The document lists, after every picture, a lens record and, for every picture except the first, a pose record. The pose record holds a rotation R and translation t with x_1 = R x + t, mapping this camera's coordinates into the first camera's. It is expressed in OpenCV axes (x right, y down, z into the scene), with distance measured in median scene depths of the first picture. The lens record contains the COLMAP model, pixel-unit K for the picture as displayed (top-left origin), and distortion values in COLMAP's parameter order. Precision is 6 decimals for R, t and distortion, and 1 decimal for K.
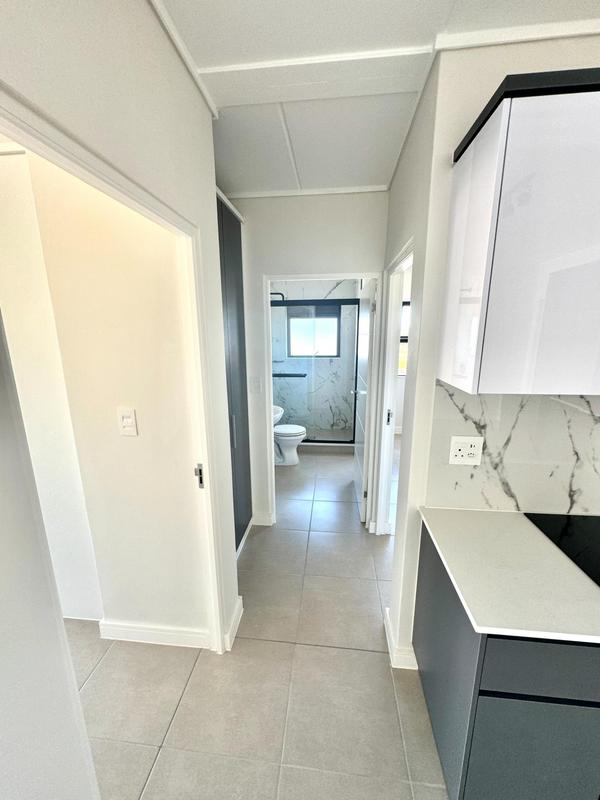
lens RADIAL K [[319.6, 0, 300.0], [0, 319.6, 400.0], [0, 0, 1]] dist [-0.000823, 0.000105]
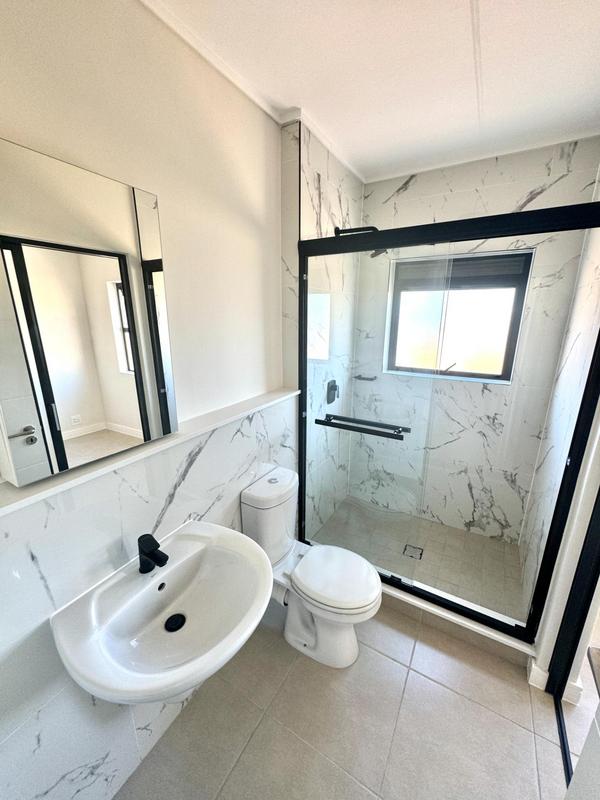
lens RADIAL K [[319.6, 0, 300.0], [0, 319.6, 400.0], [0, 0, 1]] dist [-0.000823, 0.000105]
pose [[0.909656, 0.118152, -0.398203, 0.043113], [-0.100914, 0.992831, 0.064056, -0.108416], [0.402917, -0.018085, 0.915058, 0.501248]]
